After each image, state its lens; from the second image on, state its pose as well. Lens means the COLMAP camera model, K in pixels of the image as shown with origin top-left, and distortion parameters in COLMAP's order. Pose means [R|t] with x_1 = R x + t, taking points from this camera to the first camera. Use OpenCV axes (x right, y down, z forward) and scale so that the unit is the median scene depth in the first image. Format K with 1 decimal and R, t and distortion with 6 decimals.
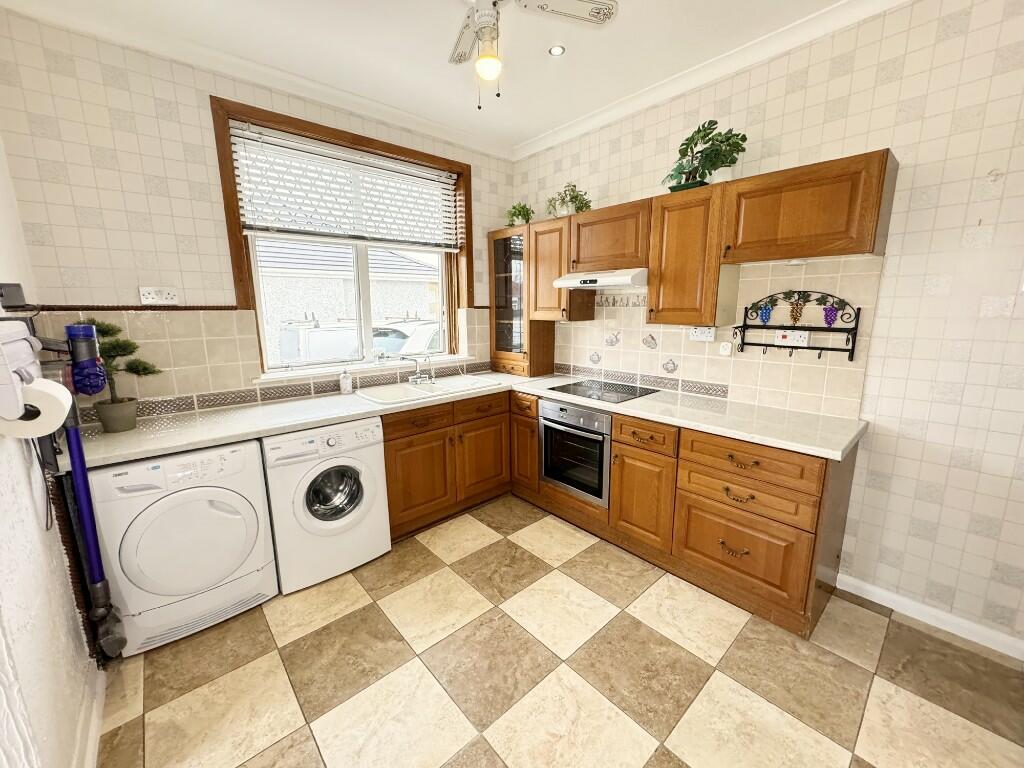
lens RADIAL K [[409.8, 0, 508.7], [0, 409.8, 382.7], [0, 0, 1]] dist [-0.002590, -0.000301]
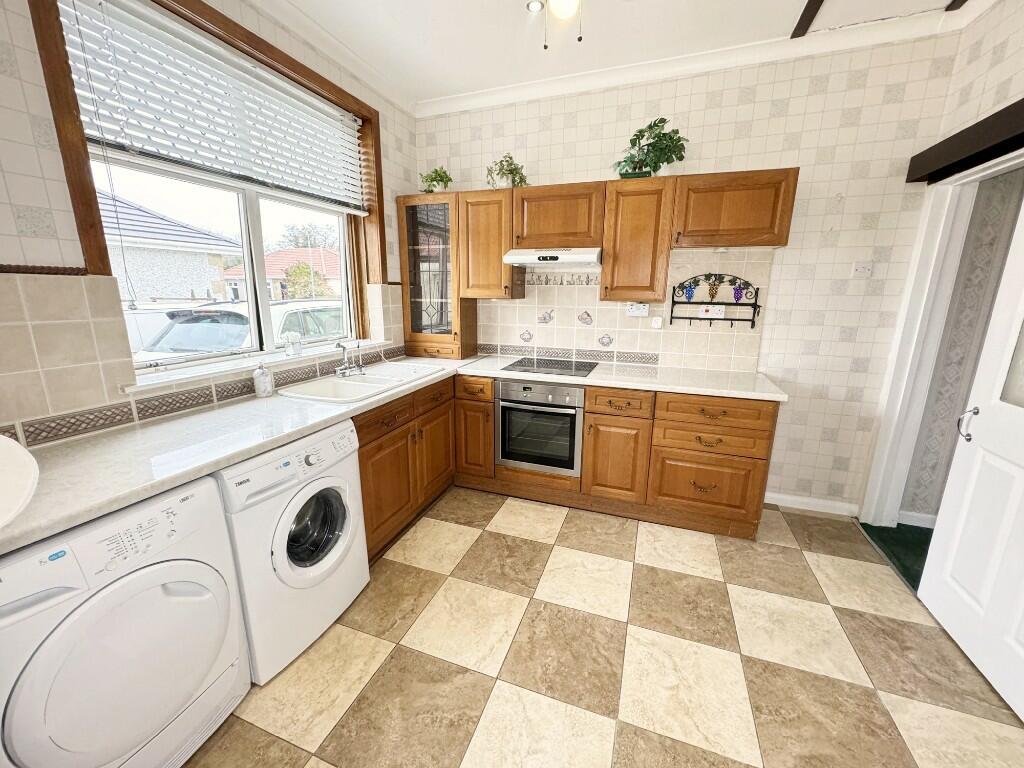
lens RADIAL K [[409.8, 0, 510.4], [0, 409.8, 383.1], [0, 0, 1]] dist [-0.002590, -0.000301]
pose [[0.878266, -0.090998, 0.469434, -0.429418], [0.072369, 0.995712, 0.057618, -0.008486], [-0.472664, -0.016632, 0.881086, 0.176168]]
